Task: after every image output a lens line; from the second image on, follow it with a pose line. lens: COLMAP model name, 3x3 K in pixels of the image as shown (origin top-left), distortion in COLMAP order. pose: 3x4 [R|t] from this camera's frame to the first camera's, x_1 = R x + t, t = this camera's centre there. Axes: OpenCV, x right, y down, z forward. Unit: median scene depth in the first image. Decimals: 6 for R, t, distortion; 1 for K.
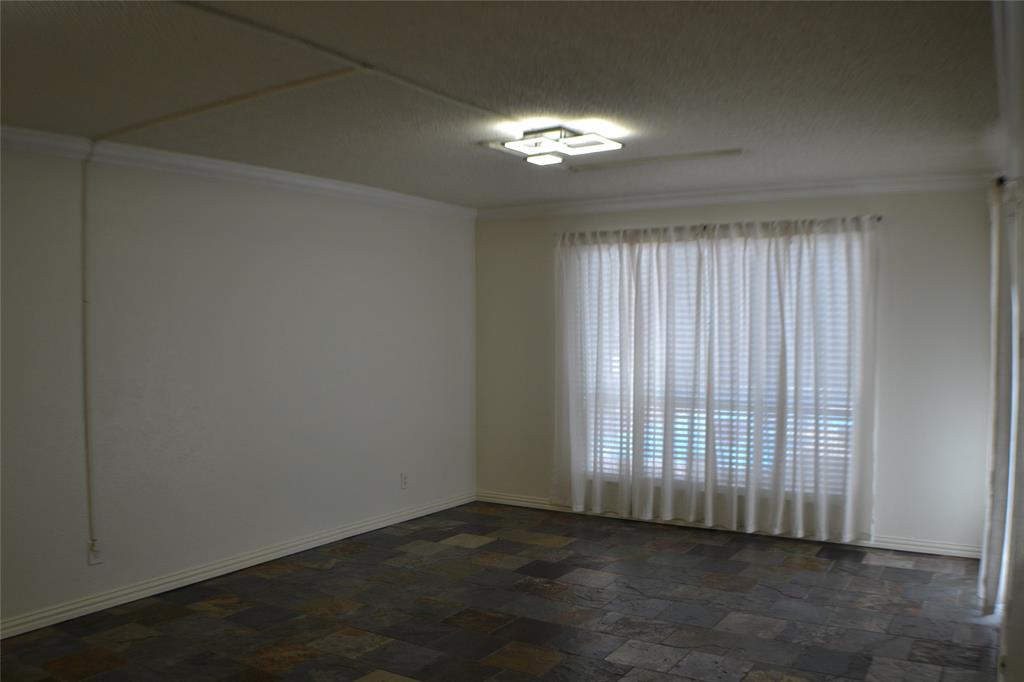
lens RADIAL K [[848.3, 0, 512.0], [0, 848.3, 341.0], [0, 0, 1]] dist [-0.170179, 0.005051]
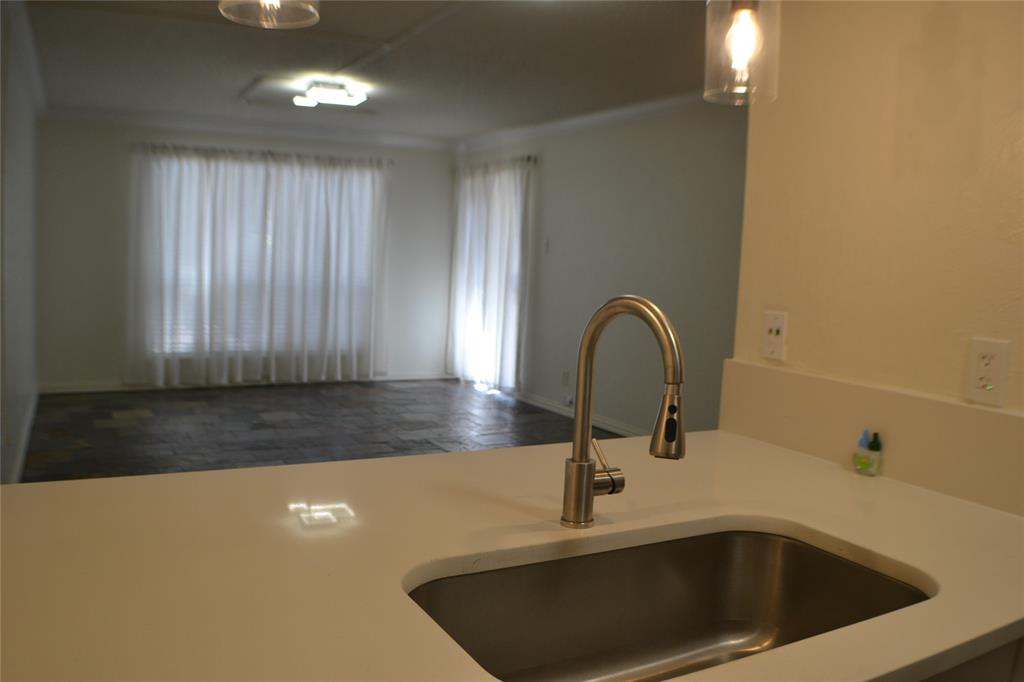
lens RADIAL K [[848.3, 0, 512.0], [0, 848.3, 341.0], [0, 0, 1]] dist [-0.170179, 0.005051]
pose [[0.479418, -0.072452, 0.874591, -0.729567], [-0.021684, 0.995304, 0.094338, 0.024597], [-0.877319, -0.064192, 0.475595, 0.046343]]
